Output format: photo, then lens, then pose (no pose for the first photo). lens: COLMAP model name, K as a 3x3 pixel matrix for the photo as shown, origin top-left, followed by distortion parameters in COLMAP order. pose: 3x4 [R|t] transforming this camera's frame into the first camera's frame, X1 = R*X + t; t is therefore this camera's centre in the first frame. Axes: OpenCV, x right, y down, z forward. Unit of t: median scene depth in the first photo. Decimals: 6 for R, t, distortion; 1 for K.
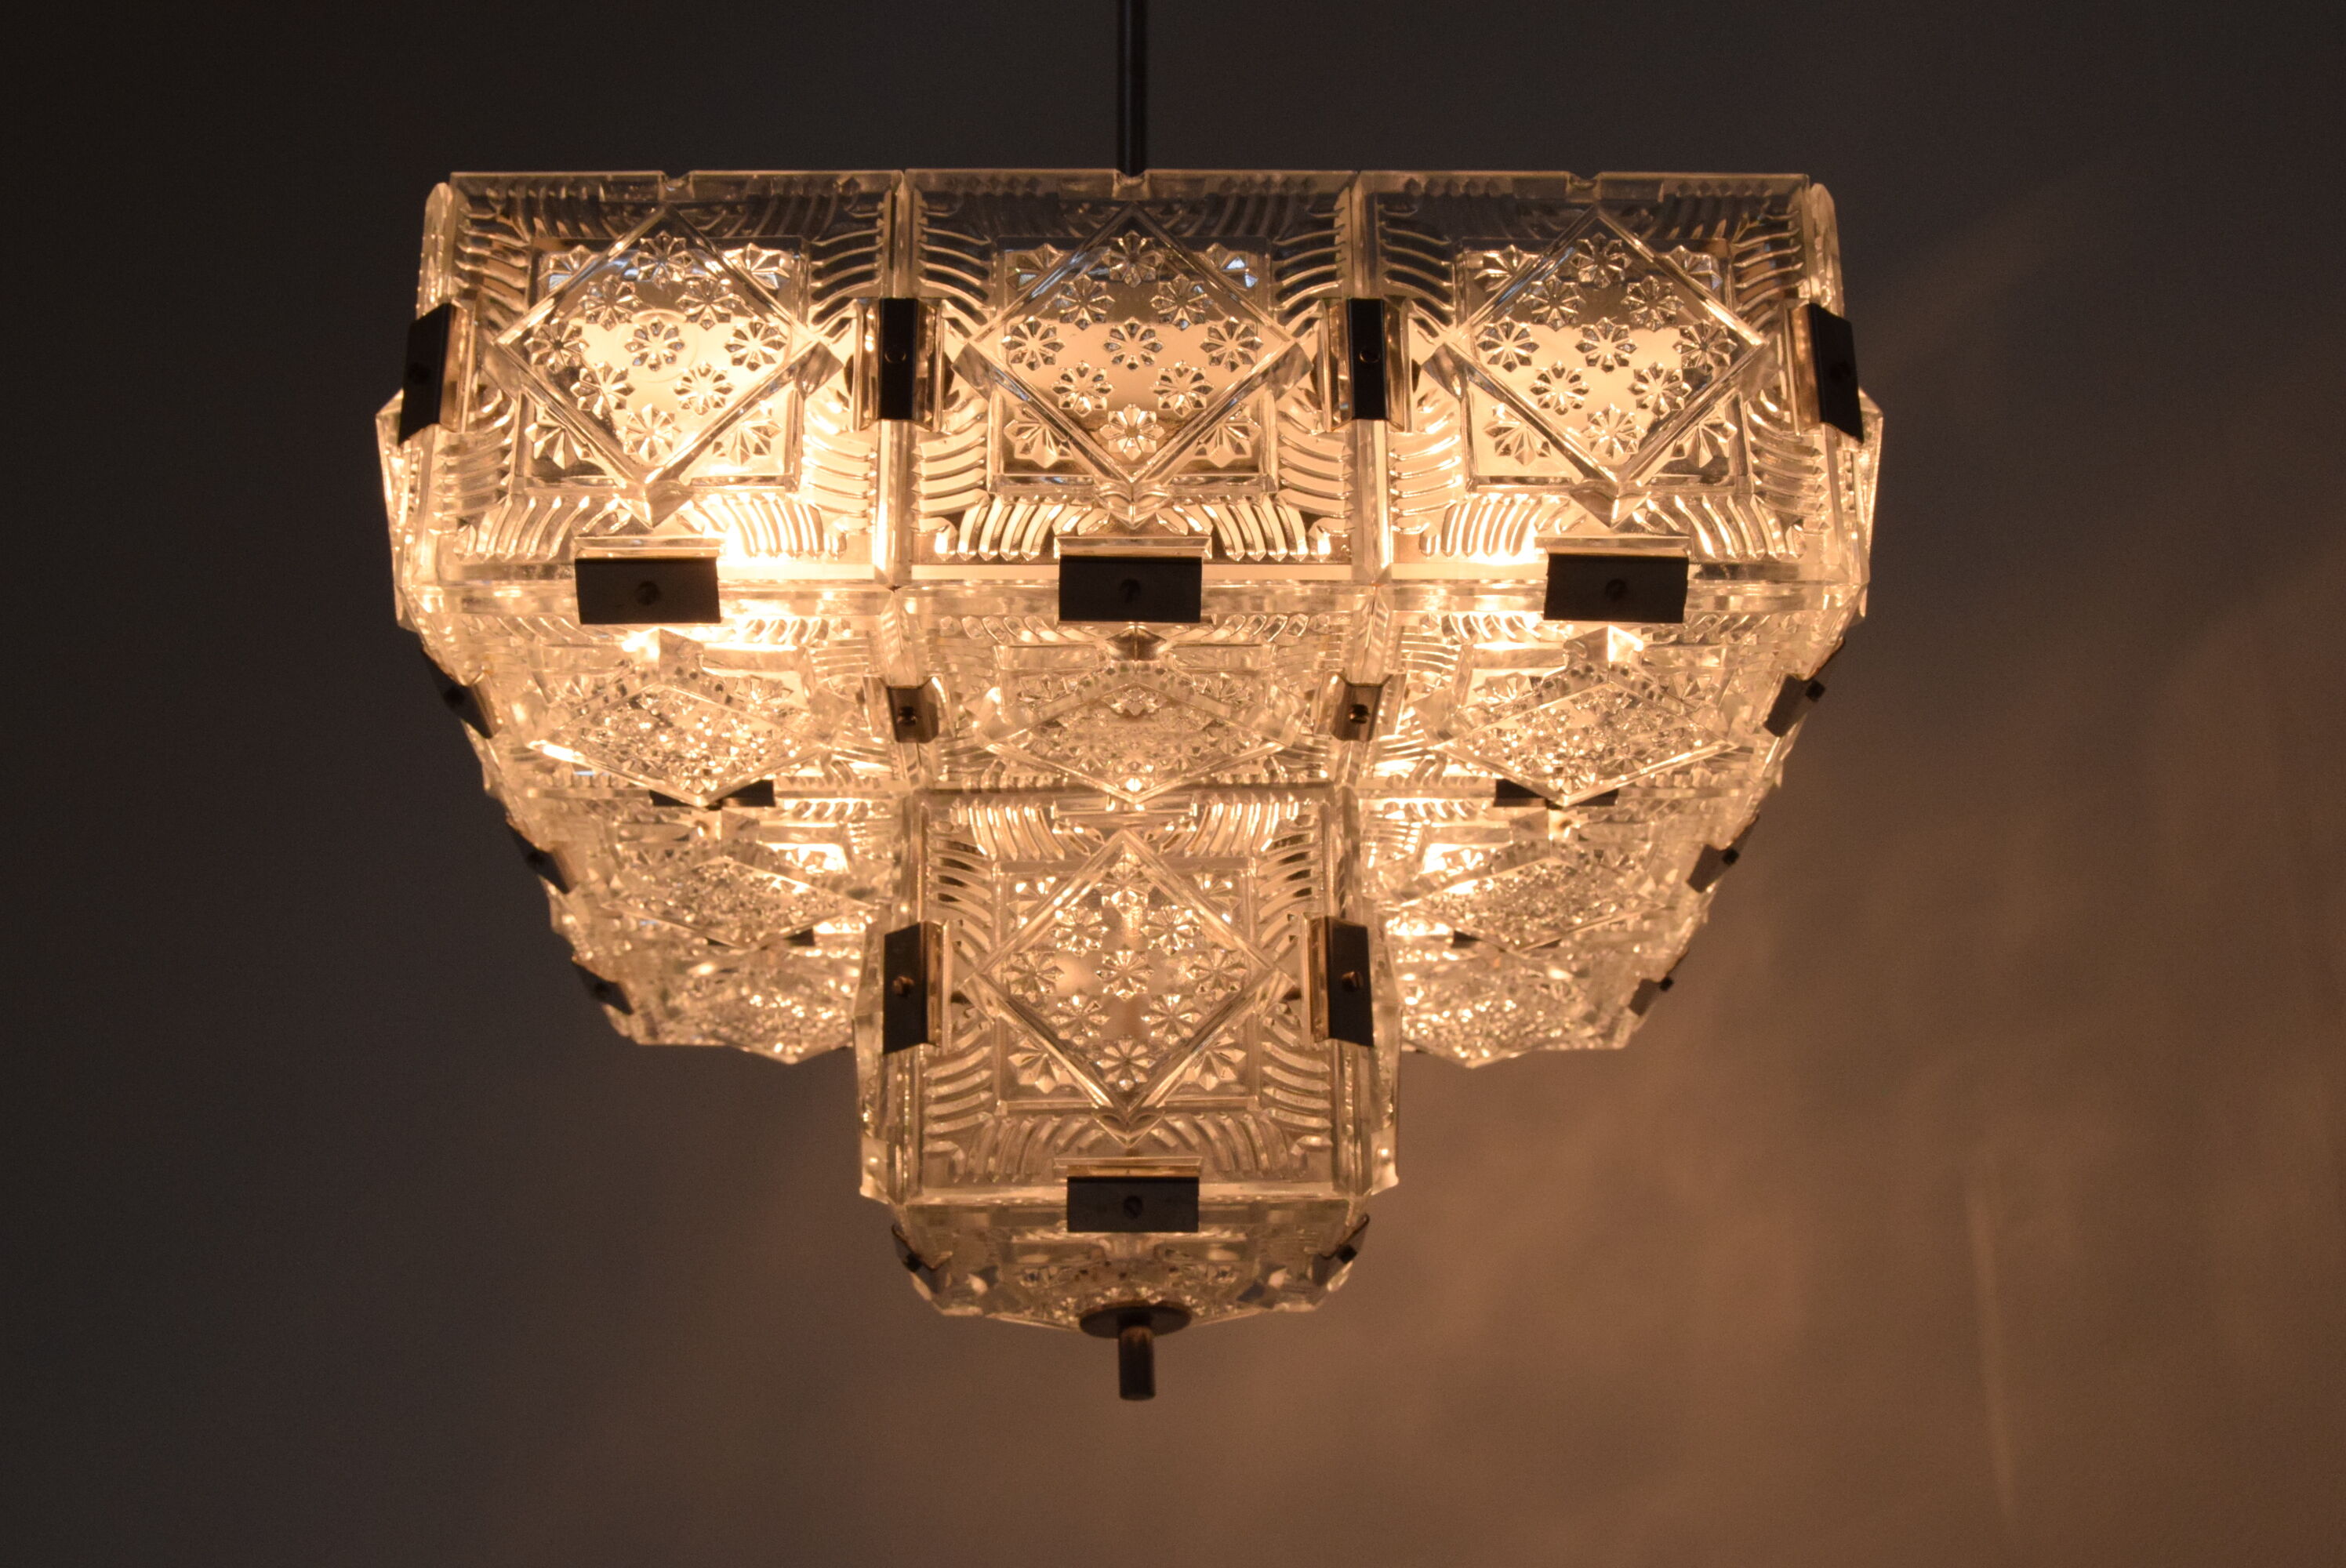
lens RADIAL K [[3085.7, 0, 1173.0], [0, 3085.7, 784.0], [0, 0, 1]] dist [-0.028226, -0.046702]
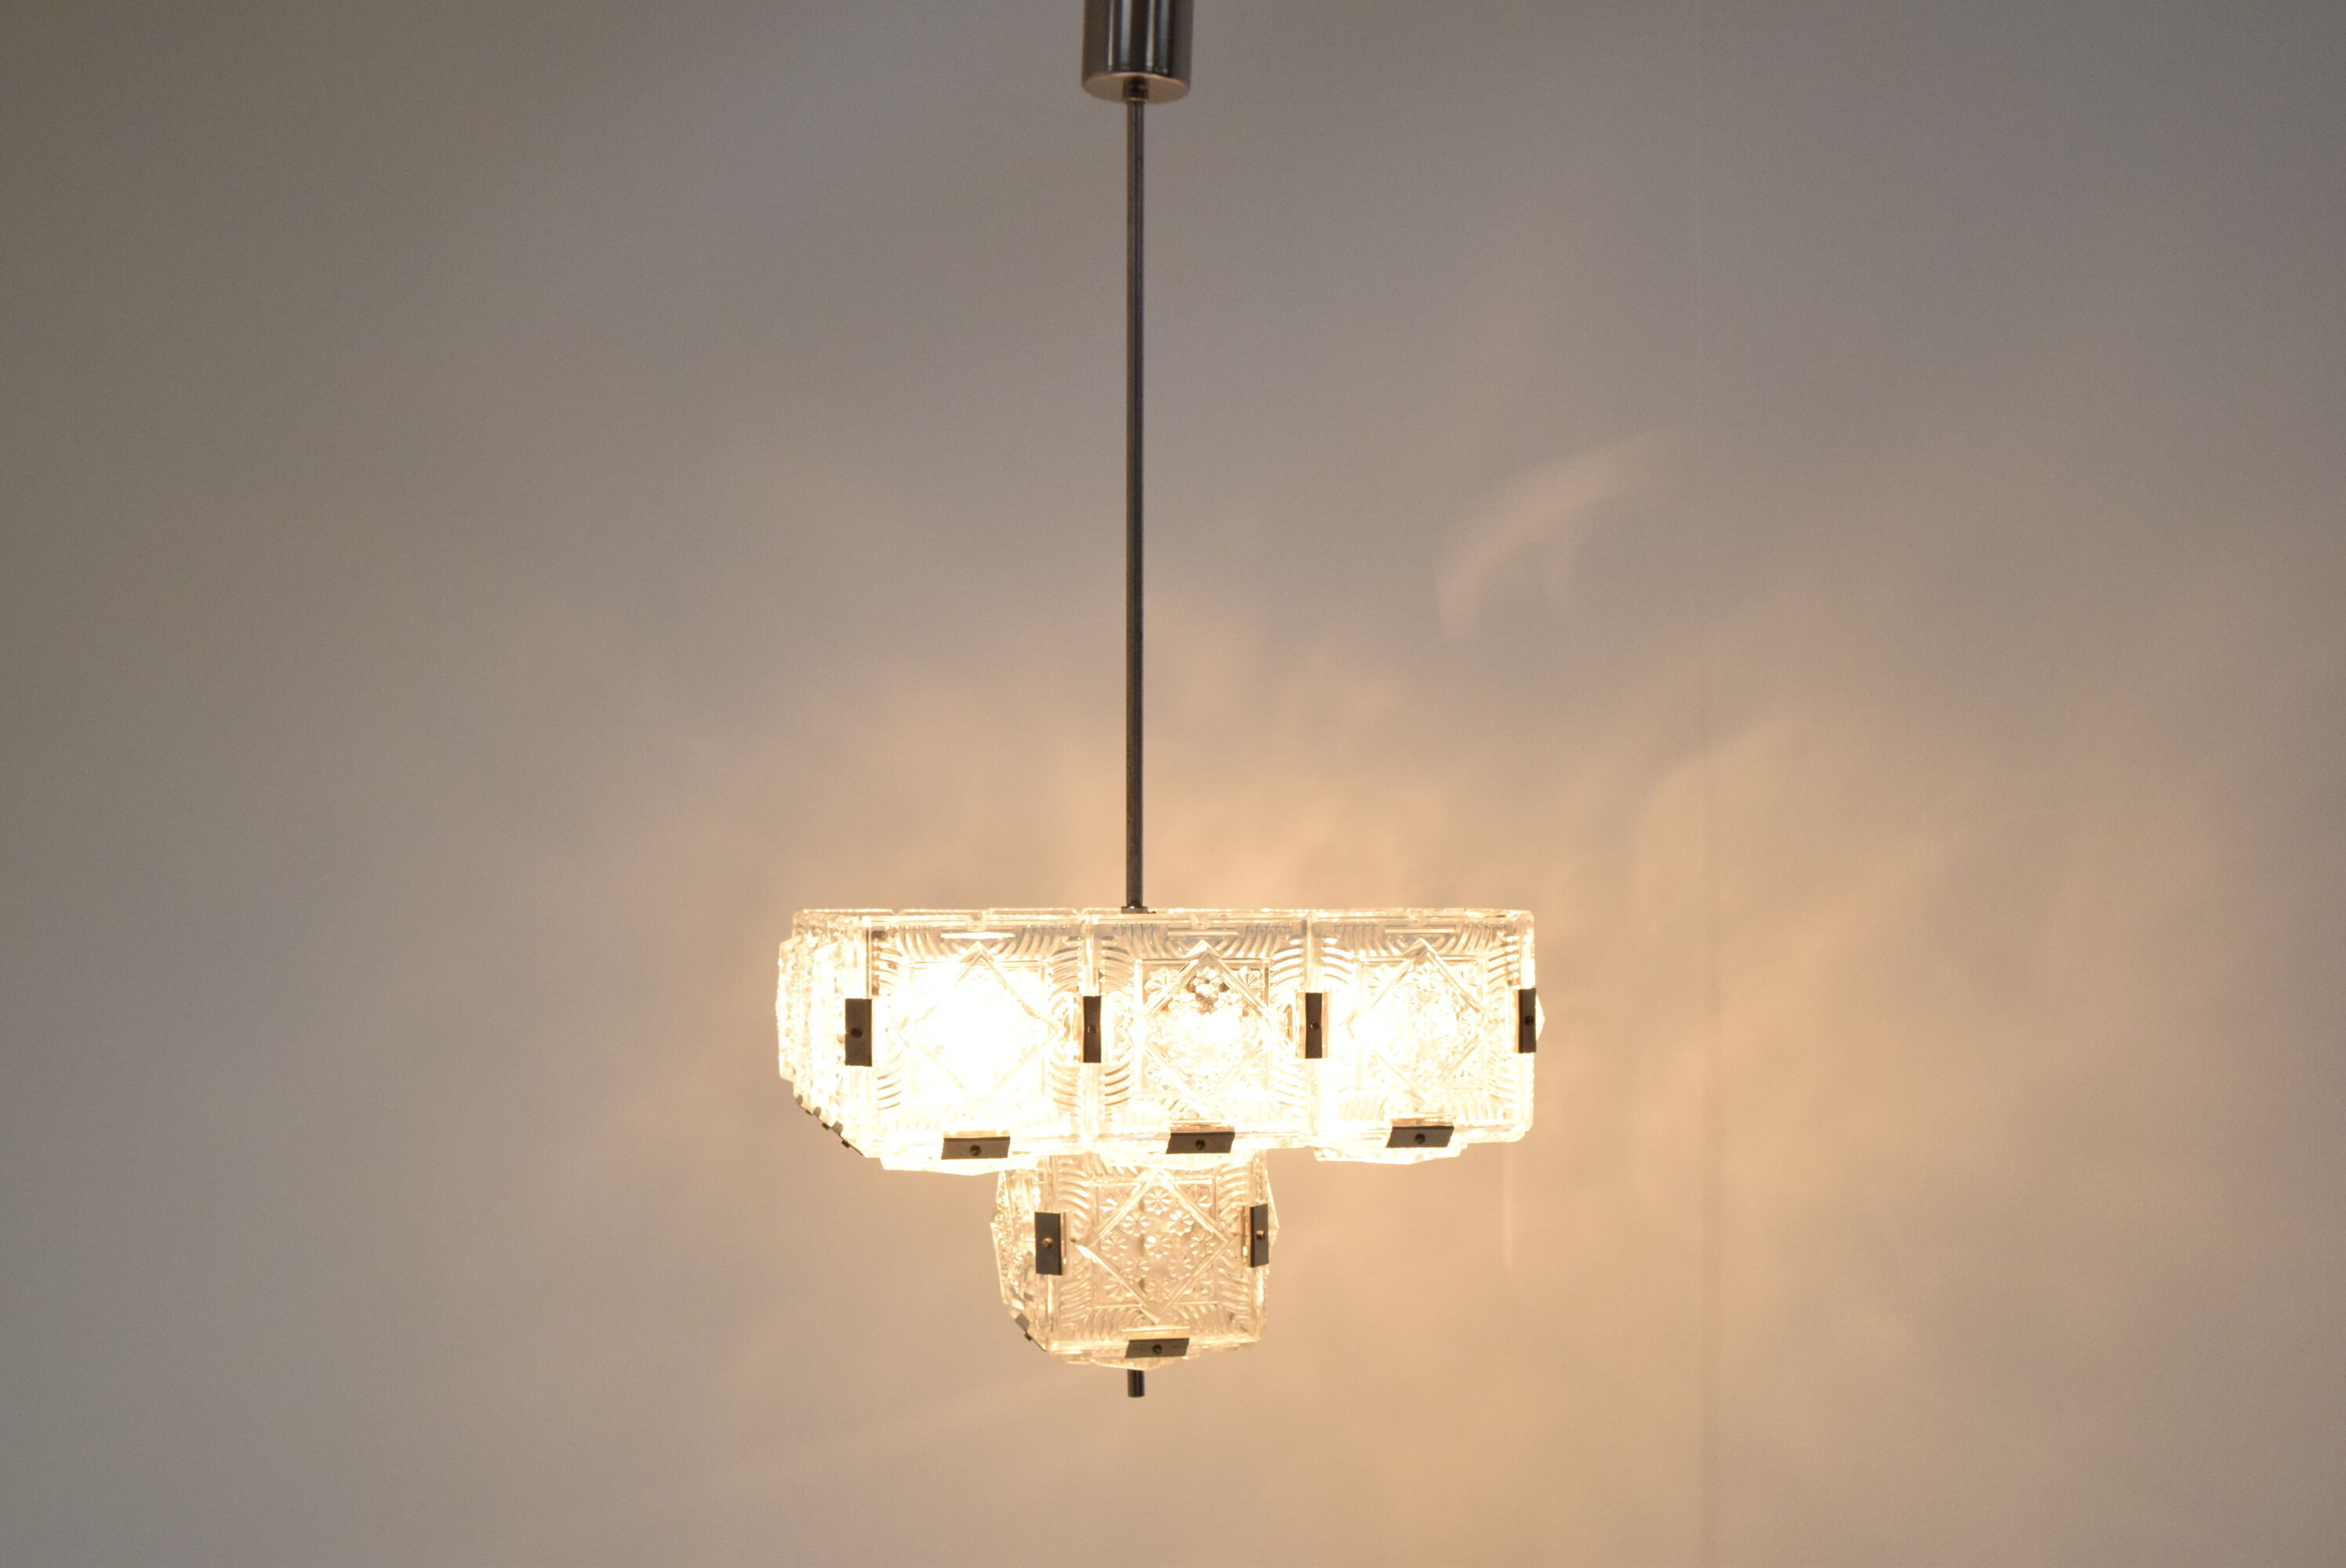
lens RADIAL K [[3055.9, 0, 1173.0], [0, 3055.9, 784.0], [0, 0, 1]] dist [0.002438, -0.002125]
pose [[0.980887, 0.008397, 0.194396, -0.424601], [-0.078295, 0.931650, 0.354822, -0.995350], [-0.178129, -0.363261, 0.914501, -0.798880]]
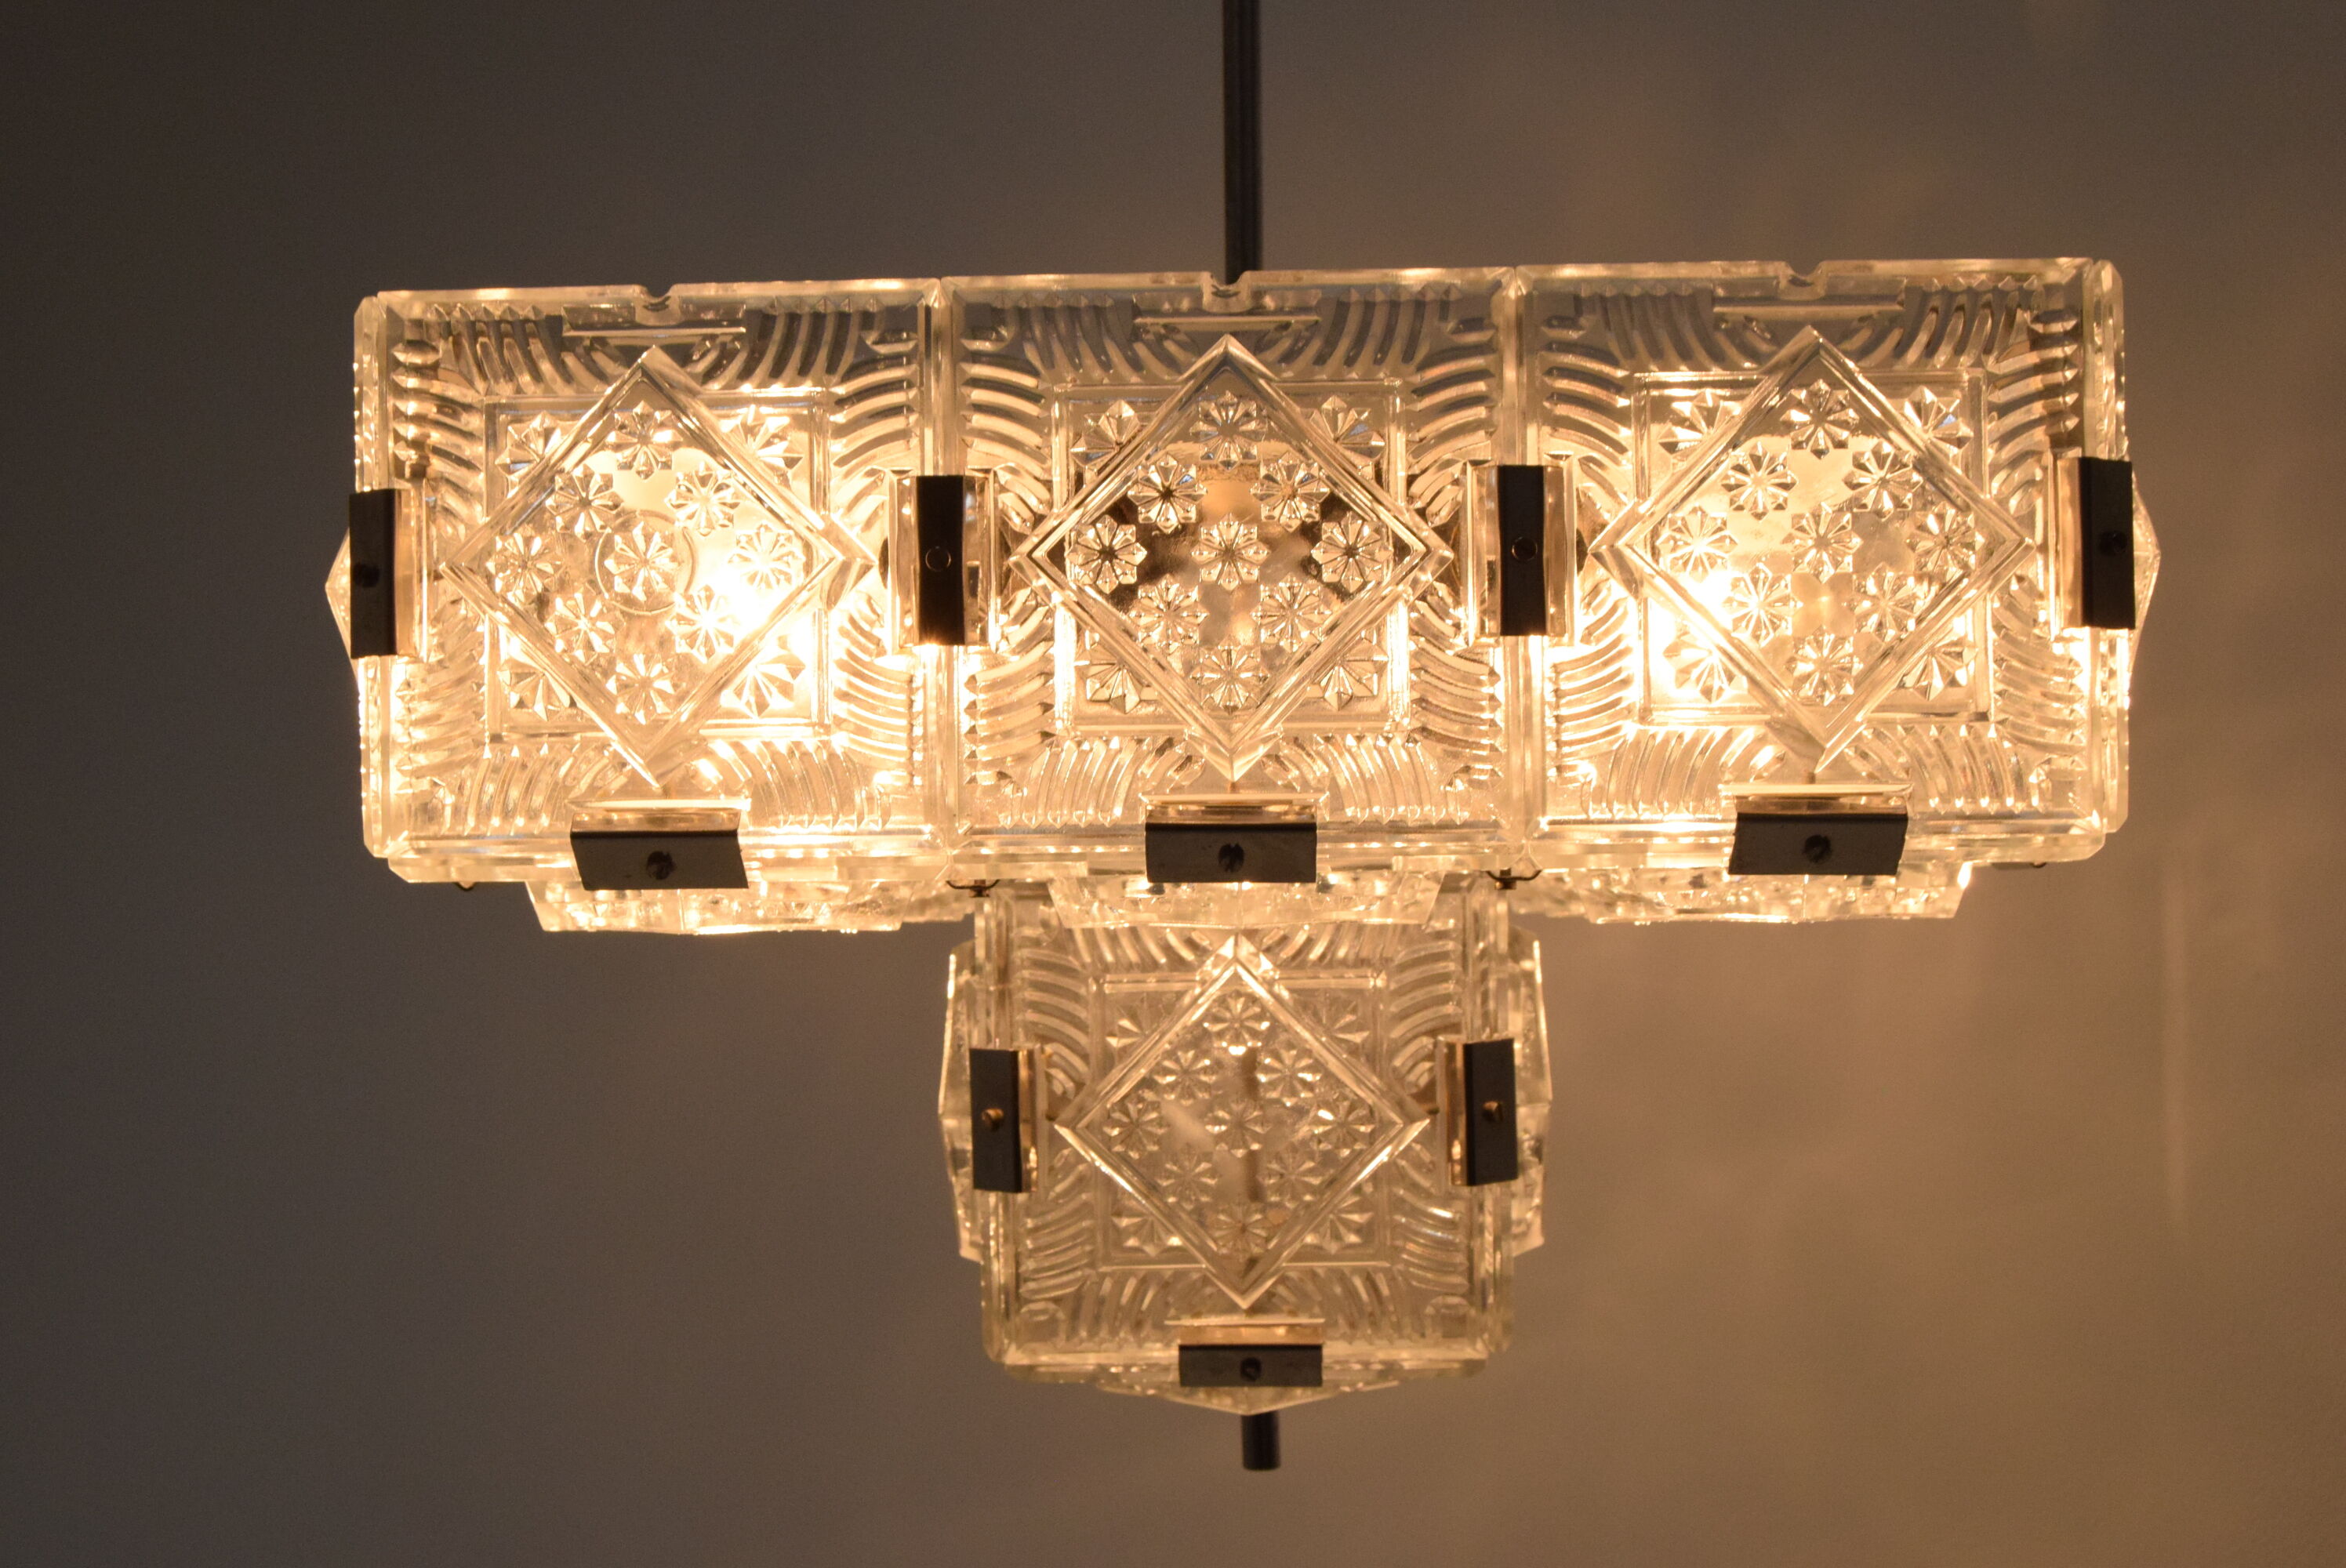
lens RADIAL K [[3055.9, 0, 1173.0], [0, 3055.9, 784.0], [0, 0, 1]] dist [0.002438, -0.002125]
pose [[0.998712, -0.008138, -0.050074, 0.011294], [0.026018, 0.929519, 0.367854, -0.370319], [0.043551, -0.368684, 0.928534, 0.224070]]
